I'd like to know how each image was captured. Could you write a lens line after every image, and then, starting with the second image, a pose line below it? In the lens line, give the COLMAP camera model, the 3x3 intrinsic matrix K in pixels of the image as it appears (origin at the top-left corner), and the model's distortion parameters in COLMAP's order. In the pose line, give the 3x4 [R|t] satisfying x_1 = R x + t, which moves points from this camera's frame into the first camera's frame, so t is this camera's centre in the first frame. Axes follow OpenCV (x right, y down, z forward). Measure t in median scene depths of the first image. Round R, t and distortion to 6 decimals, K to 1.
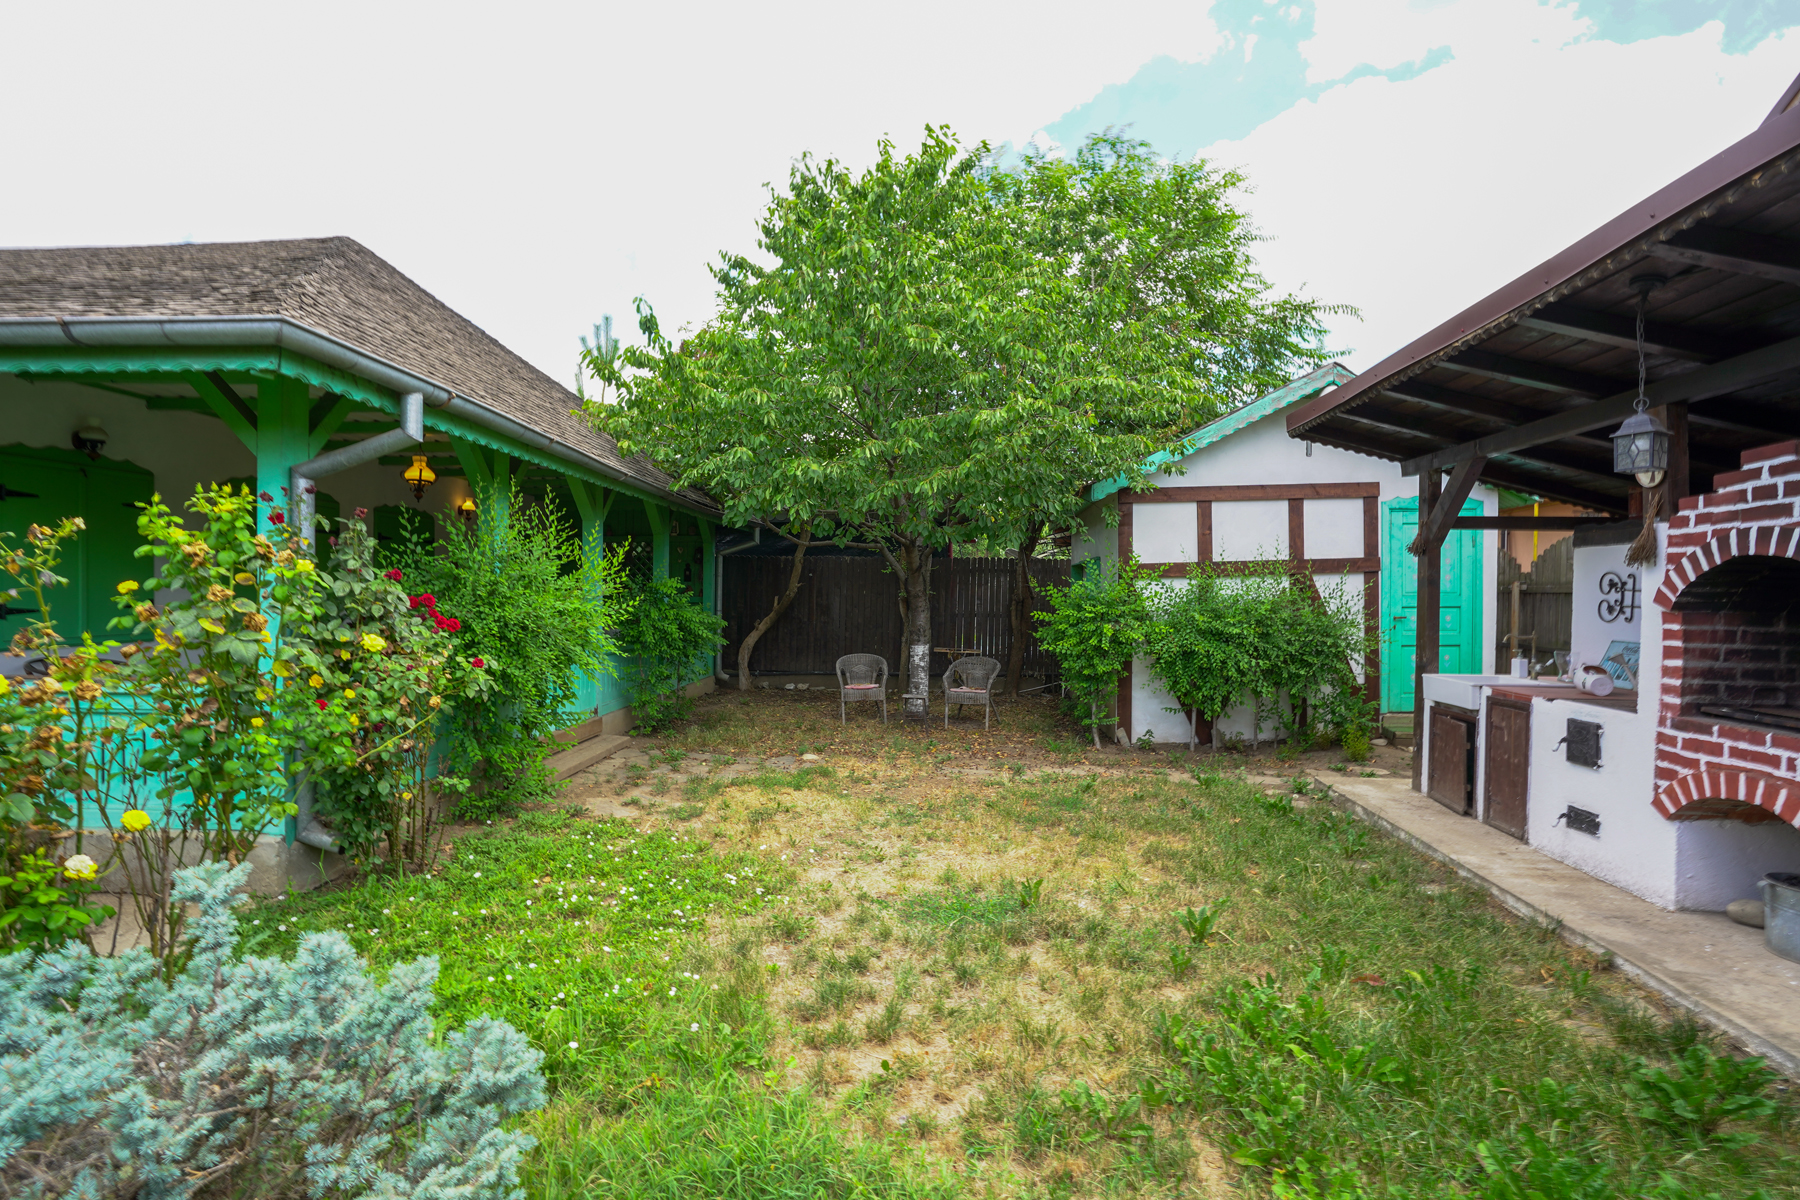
lens RADIAL K [[817.2, 0, 895.9], [0, 817.2, 599.9], [0, 0, 1]] dist [-0.029312, 0.000123]
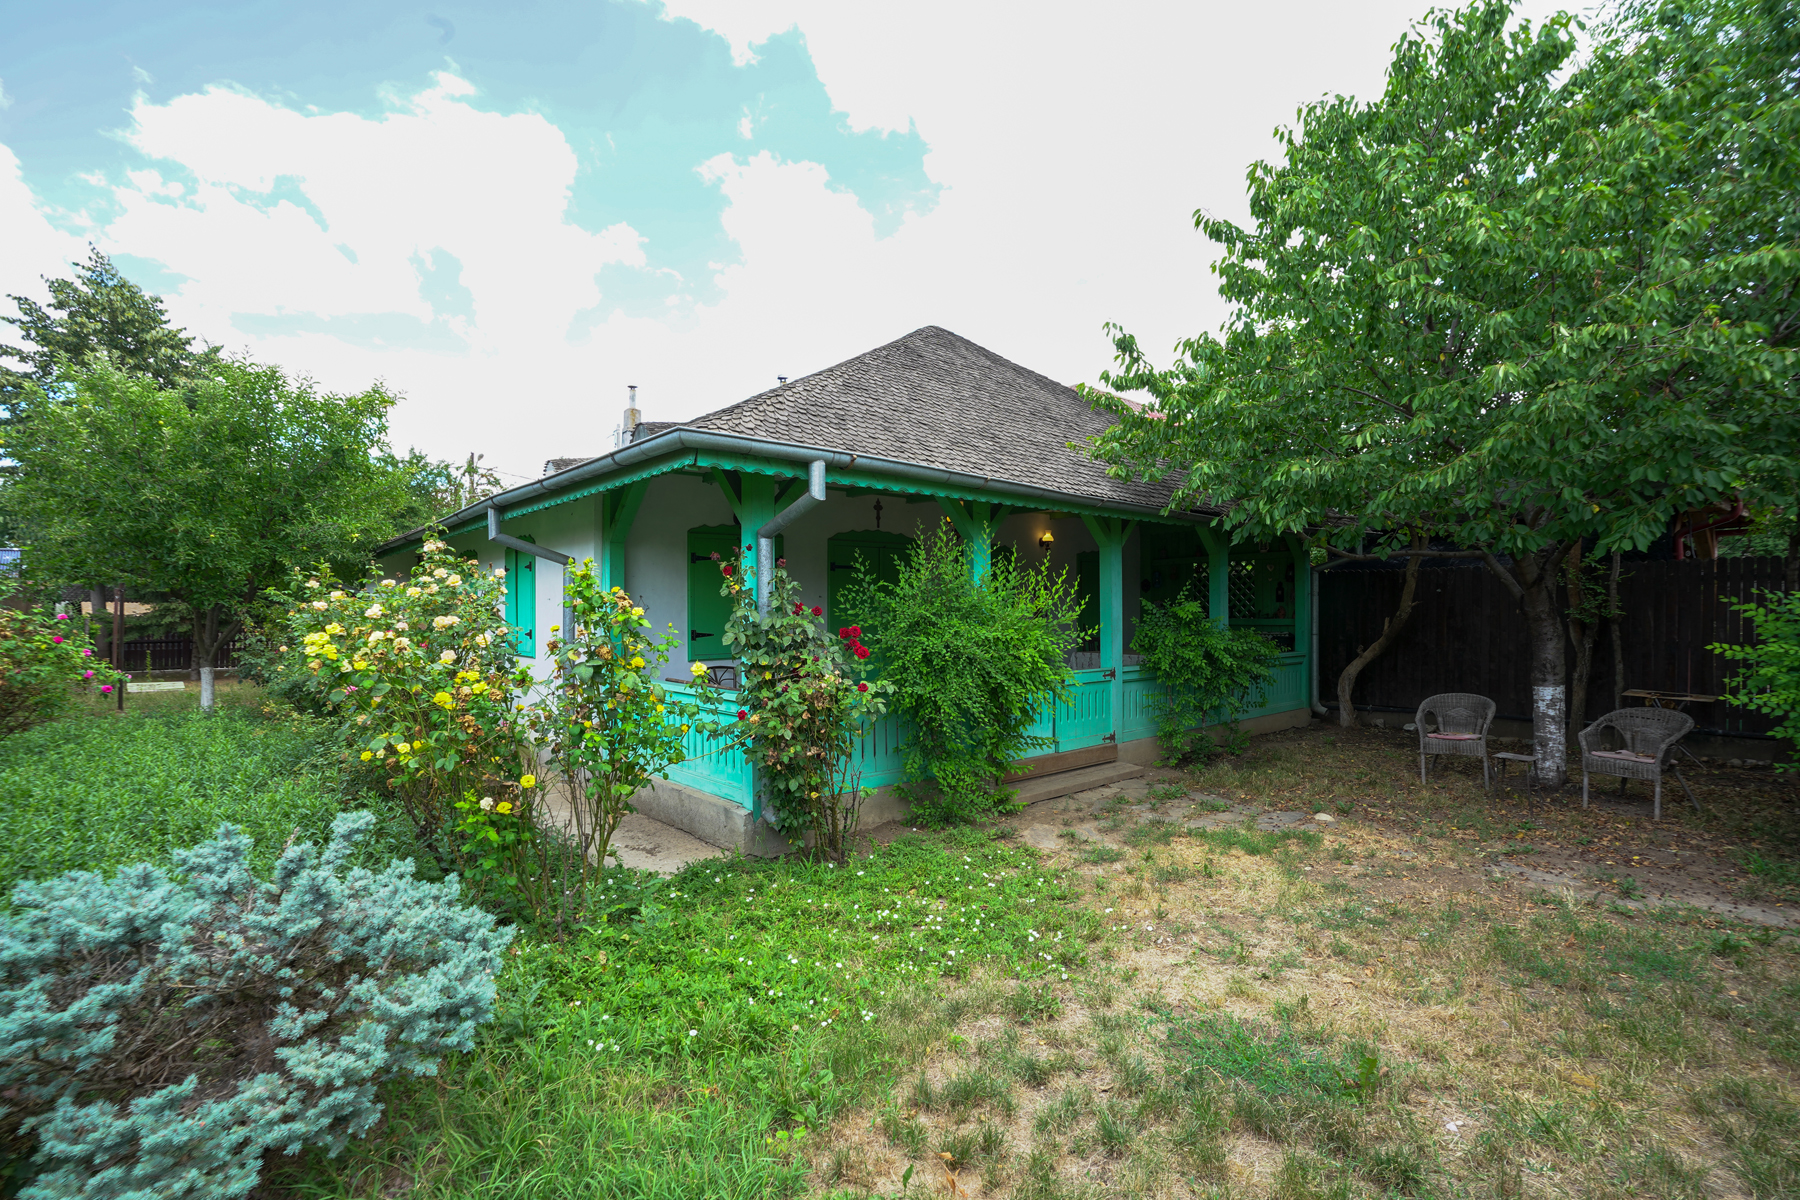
lens RADIAL K [[817.2, 0, 900.8], [0, 817.2, 607.7], [0, 0, 1]] dist [-0.029312, 0.000123]
pose [[0.702201, -0.012101, -0.711876, 0.349945], [0.003325, 0.999900, -0.013718, -0.019027], [0.711971, 0.007265, 0.702171, 0.231811]]
